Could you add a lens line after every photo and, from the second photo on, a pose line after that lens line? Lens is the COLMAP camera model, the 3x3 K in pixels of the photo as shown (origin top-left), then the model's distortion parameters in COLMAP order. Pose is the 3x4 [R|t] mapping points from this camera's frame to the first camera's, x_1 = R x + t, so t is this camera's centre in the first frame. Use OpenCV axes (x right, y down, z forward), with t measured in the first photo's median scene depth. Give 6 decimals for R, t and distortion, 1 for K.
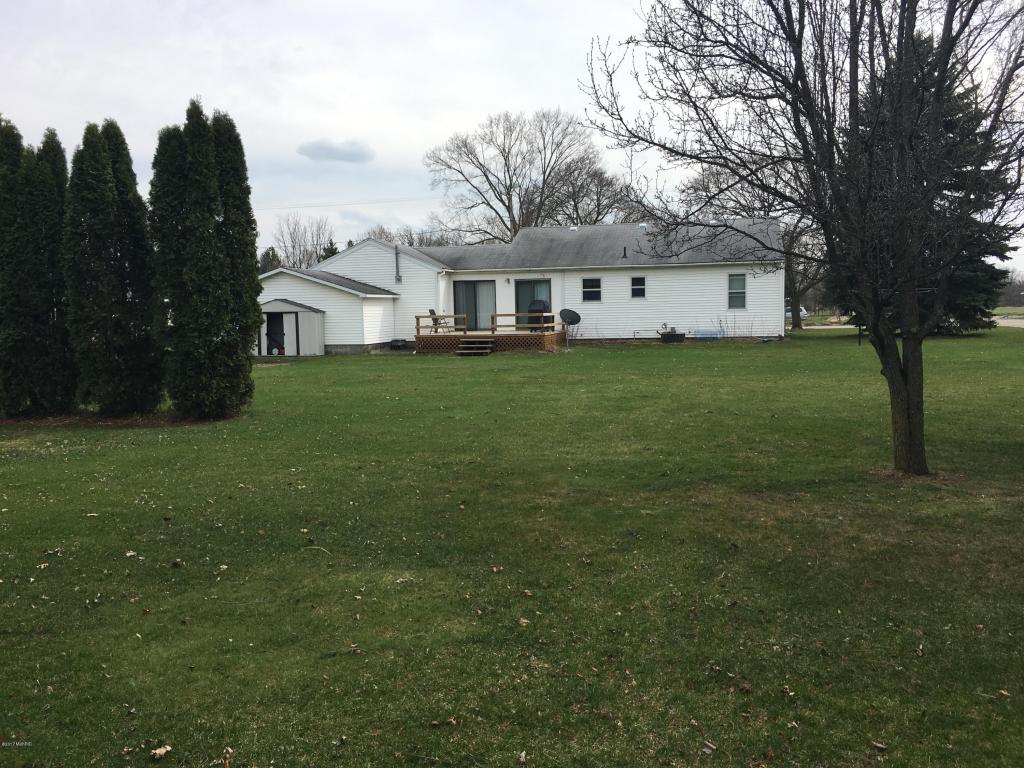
lens RADIAL K [[861.2, 0, 512.8], [0, 861.2, 386.8], [0, 0, 1]] dist [0.034836, -0.012921]
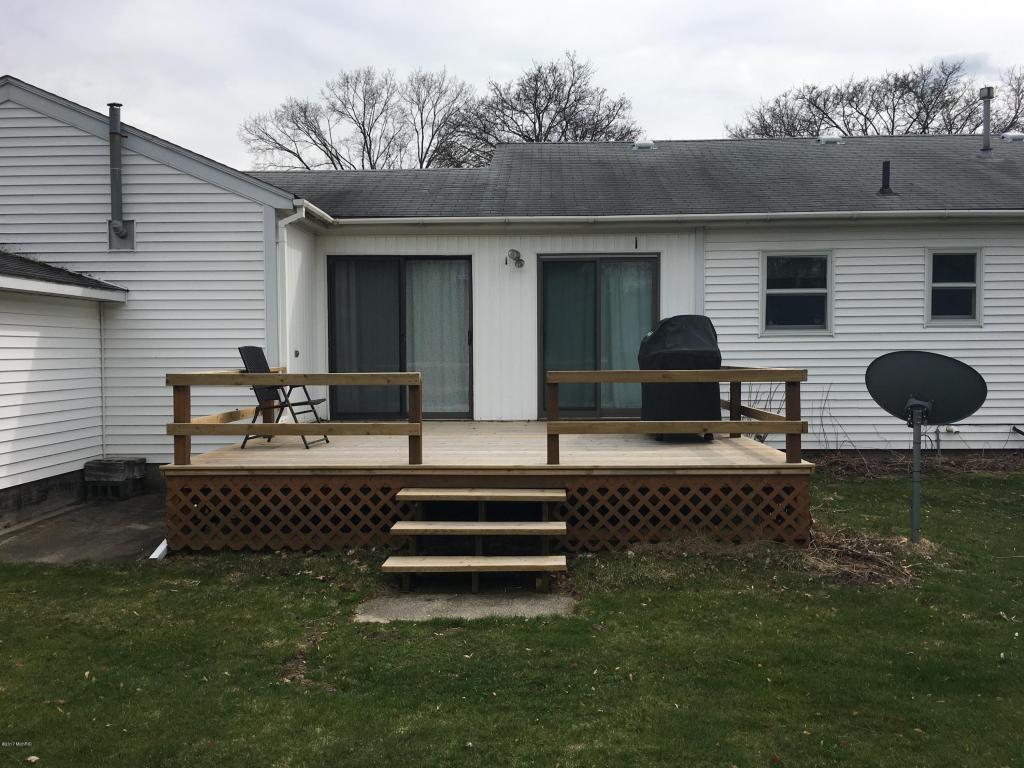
lens RADIAL K [[861.2, 0, 515.4], [0, 861.2, 378.1], [0, 0, 1]] dist [0.034836, -0.012921]
pose [[0.978989, 0.008096, 0.203752, -0.066798], [0.005643, 0.997753, -0.066757, -0.060667], [-0.203835, 0.066504, 0.976744, 0.705772]]
